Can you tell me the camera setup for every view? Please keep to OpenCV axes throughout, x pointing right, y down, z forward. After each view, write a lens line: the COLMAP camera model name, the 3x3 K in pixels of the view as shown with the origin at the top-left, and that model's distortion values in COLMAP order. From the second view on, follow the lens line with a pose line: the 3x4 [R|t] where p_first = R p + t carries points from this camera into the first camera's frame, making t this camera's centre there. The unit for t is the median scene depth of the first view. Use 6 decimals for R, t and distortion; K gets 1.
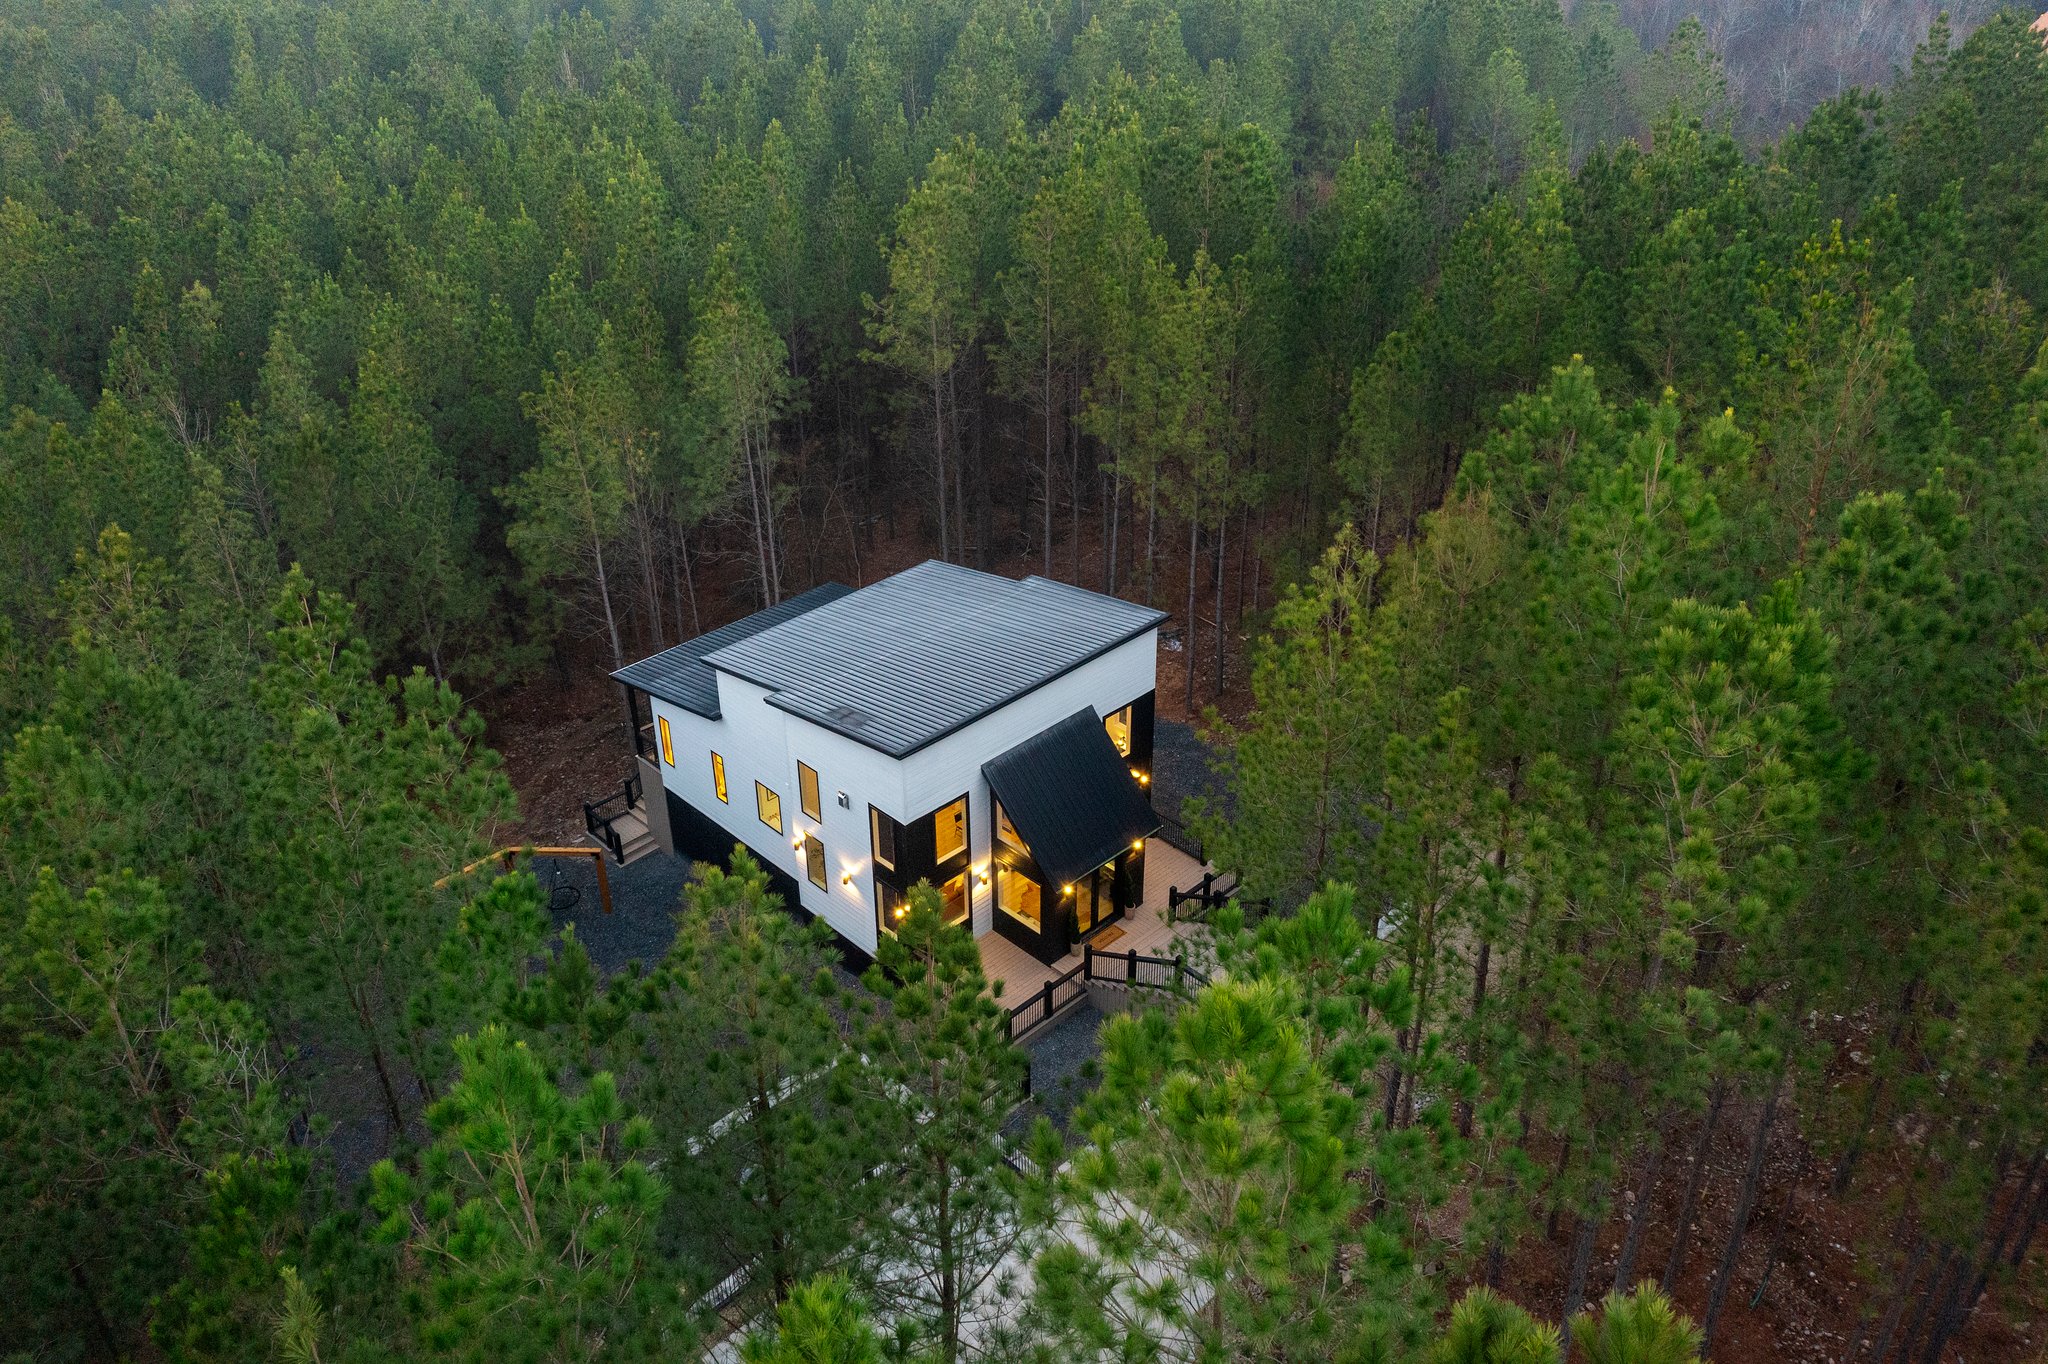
lens RADIAL K [[1630.5, 0, 1025.8], [0, 1630.5, 682.8], [0, 0, 1]] dist [0.020181, -0.005325]
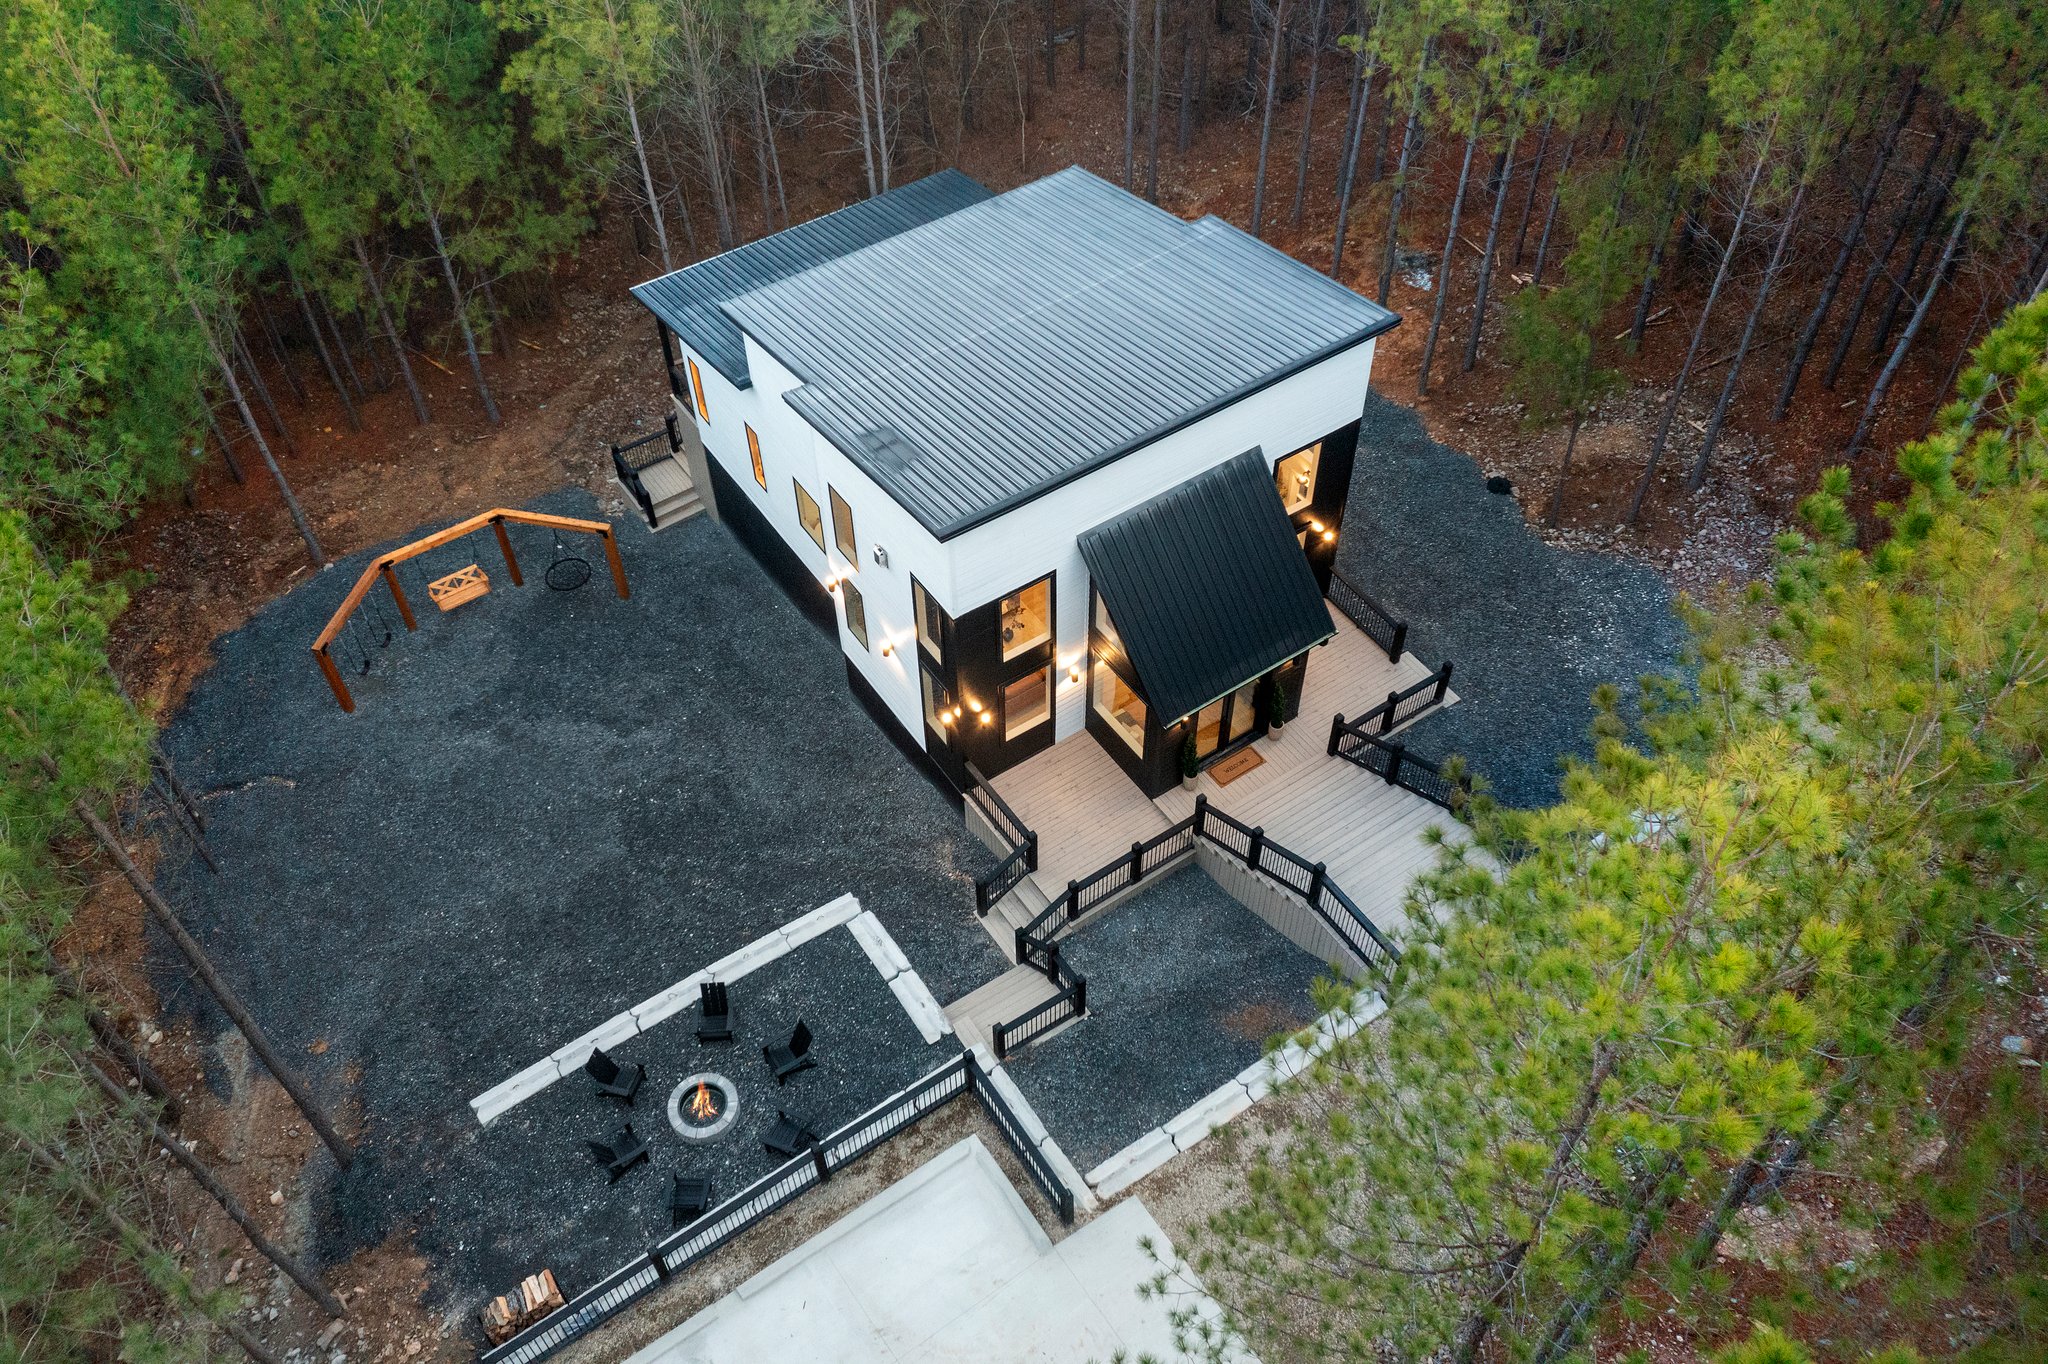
lens RADIAL K [[1630.5, 0, 1019.0], [0, 1630.5, 681.2], [0, 0, 1]] dist [0.020181, -0.005325]
pose [[0.983621, 0.132761, -0.121918, 0.032411], [-0.088182, 0.944352, 0.316896, -0.086155], [0.157205, -0.300955, 0.940592, 0.270290]]
